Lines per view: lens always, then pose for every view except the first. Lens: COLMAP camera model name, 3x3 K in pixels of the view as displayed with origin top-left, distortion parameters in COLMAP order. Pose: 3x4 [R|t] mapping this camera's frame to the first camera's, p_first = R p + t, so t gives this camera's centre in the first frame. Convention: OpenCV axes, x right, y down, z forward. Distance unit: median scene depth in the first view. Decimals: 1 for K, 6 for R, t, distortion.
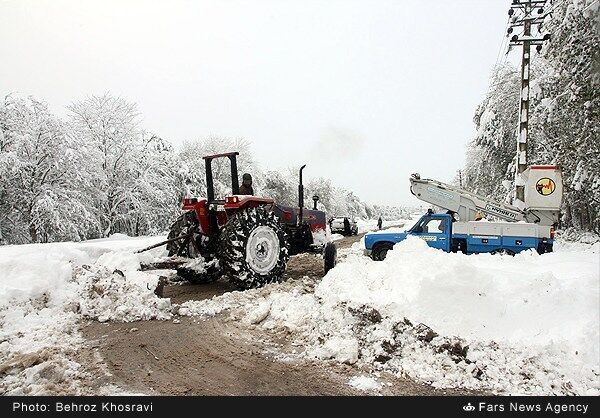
lens RADIAL K [[477.2, 0, 300.0], [0, 477.2, 209.0], [0, 0, 1]] dist [-0.095047, 0.002272]
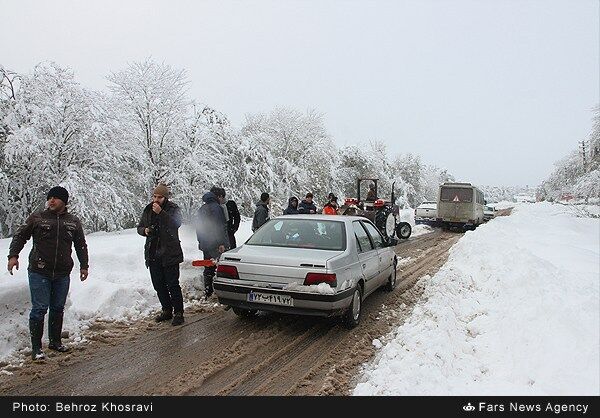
lens RADIAL K [[477.2, 0, 300.0], [0, 477.2, 209.0], [0, 0, 1]] dist [-0.095047, 0.002272]
pose [[0.981319, 0.000445, -0.192388, 0.024801], [0.007540, 0.999140, 0.040769, -0.003184], [0.192241, -0.041458, 0.980472, 0.179373]]
